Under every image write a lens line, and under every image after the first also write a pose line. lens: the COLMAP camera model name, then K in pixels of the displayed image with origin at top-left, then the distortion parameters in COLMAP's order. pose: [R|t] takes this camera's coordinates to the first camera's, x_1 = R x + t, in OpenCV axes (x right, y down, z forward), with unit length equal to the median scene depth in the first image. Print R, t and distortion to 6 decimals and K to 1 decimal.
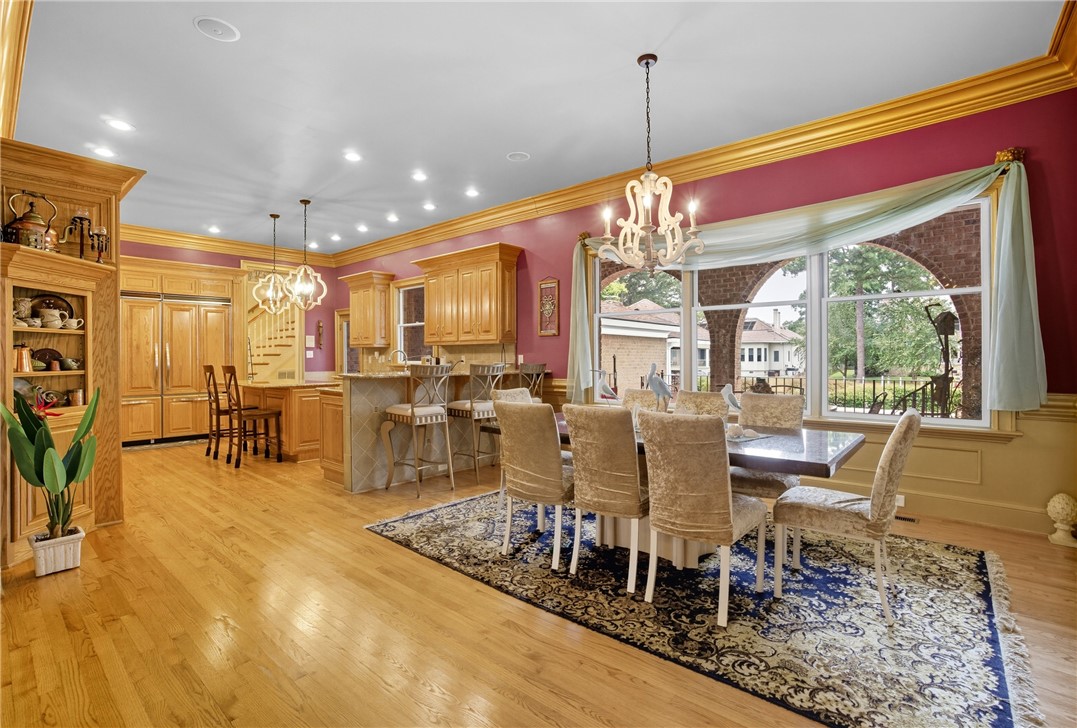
lens RADIAL K [[477.5, 0, 538.5], [0, 477.5, 364.0], [0, 0, 1]] dist [-0.017351, 0.000044]
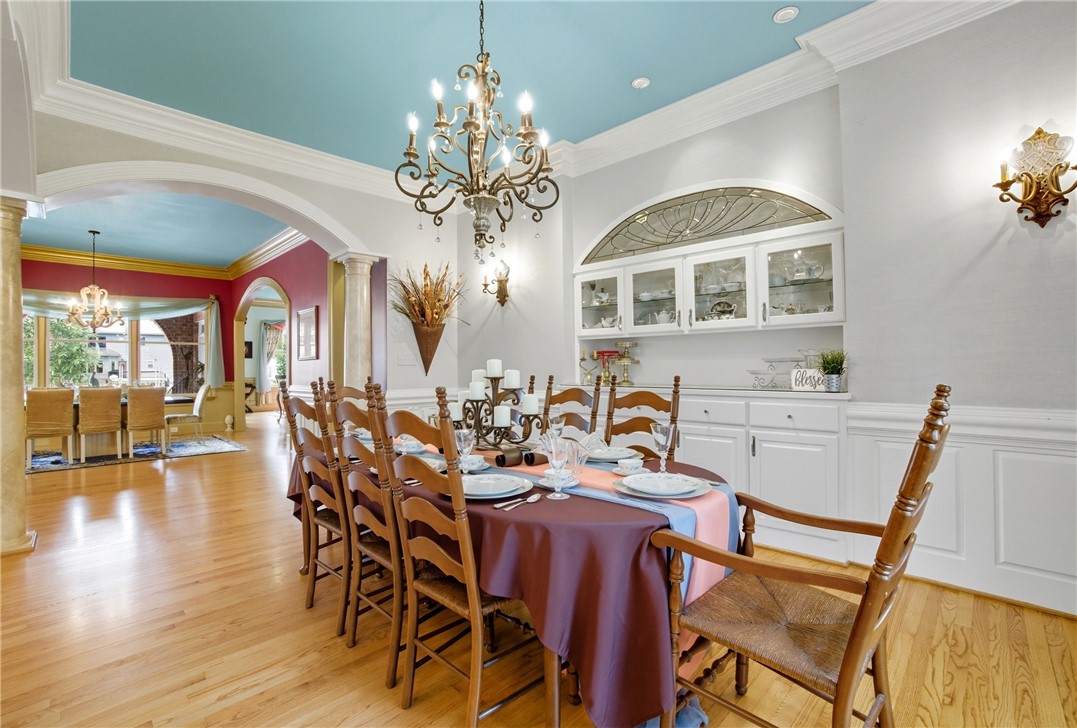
lens RADIAL K [[477.5, 0, 538.5], [0, 477.5, 364.0], [0, 0, 1]] dist [-0.017351, 0.000044]
pose [[0.069289, 0.021246, 0.997370, -1.635845], [0.019113, 0.999561, -0.022620, 0.044127], [-0.997414, 0.020630, 0.068853, -1.089125]]
